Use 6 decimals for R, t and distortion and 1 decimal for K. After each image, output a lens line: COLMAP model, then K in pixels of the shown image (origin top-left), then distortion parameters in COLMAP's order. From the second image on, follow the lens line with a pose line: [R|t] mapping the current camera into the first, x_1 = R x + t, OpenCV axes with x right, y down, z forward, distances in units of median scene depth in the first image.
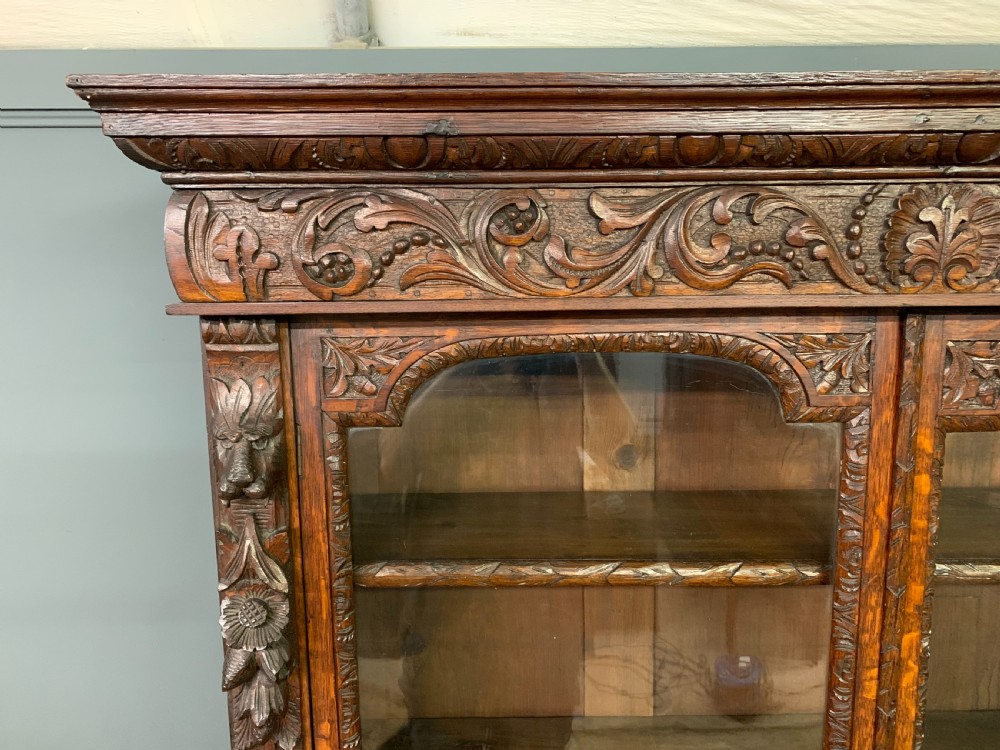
lens RADIAL K [[784.4, 0, 500.0], [0, 784.4, 375.0], [0, 0, 1]] dist [0.022373, -0.018154]
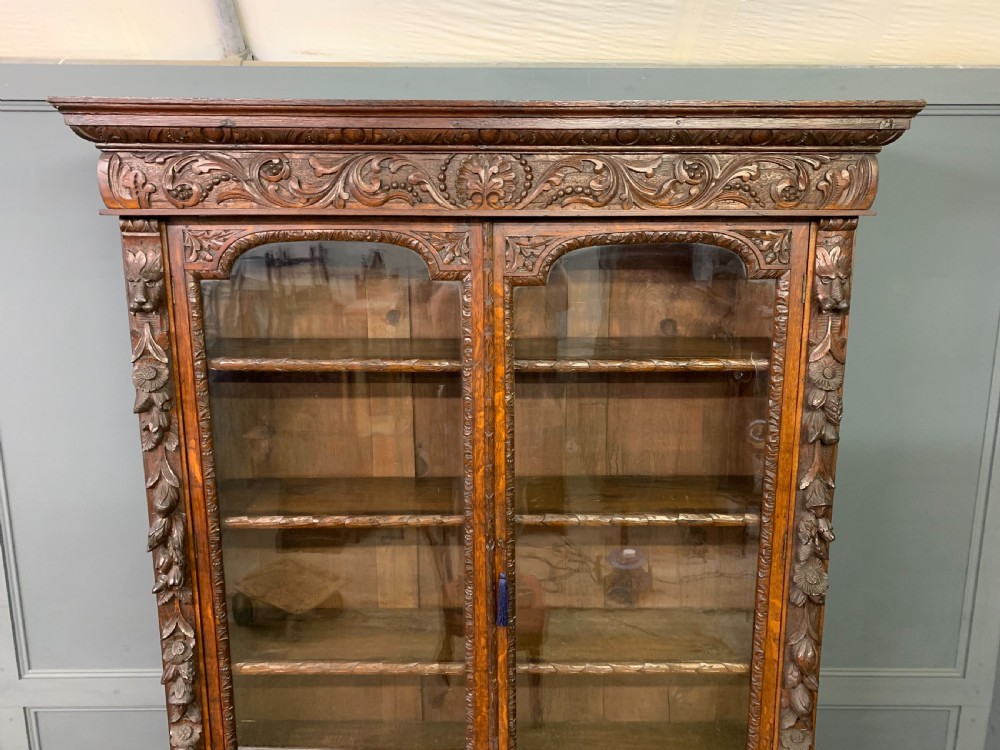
lens RADIAL K [[789.1, 0, 500.0], [0, 789.1, 375.0], [0, 0, 1]] dist [0.081638, -0.119002]
pose [[0.999900, 0.011633, -0.008092, 0.611487], [-0.011306, 0.999163, 0.039300, 0.237738], [0.008542, -0.039204, 0.999195, -1.033398]]
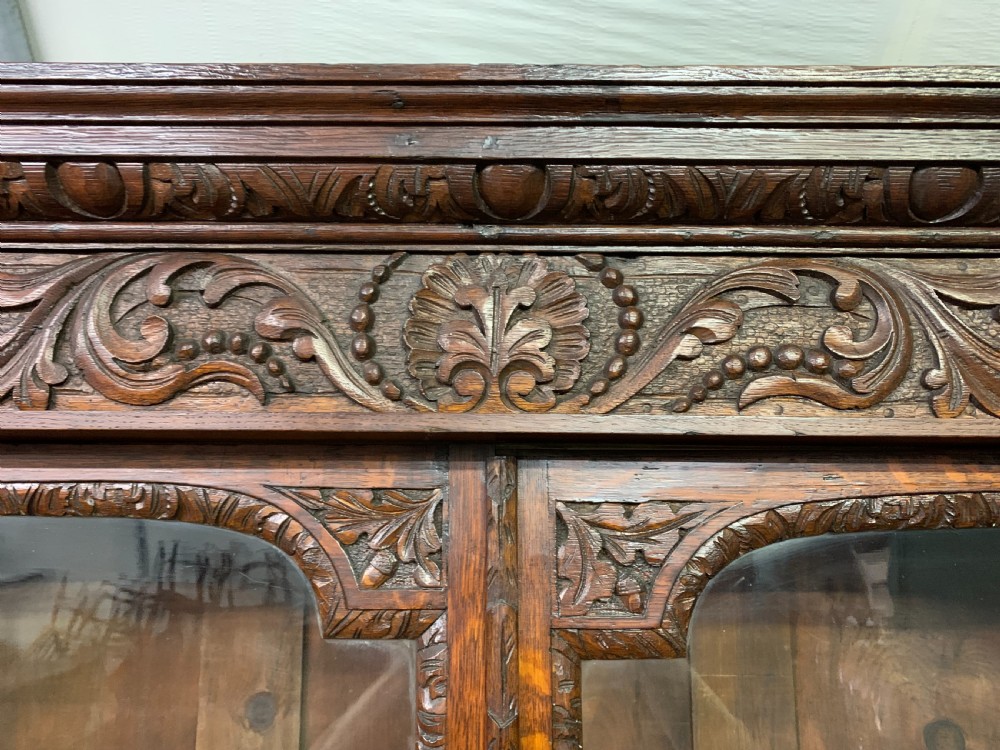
lens RADIAL K [[789.1, 0, 500.0], [0, 789.1, 375.0], [0, 0, 1]] dist [0.081638, -0.119002]
pose [[0.999743, 0.012535, -0.018894, 0.568895], [-0.017888, 0.948076, -0.317541, 0.067672], [0.013932, 0.317798, 0.948056, 0.386039]]
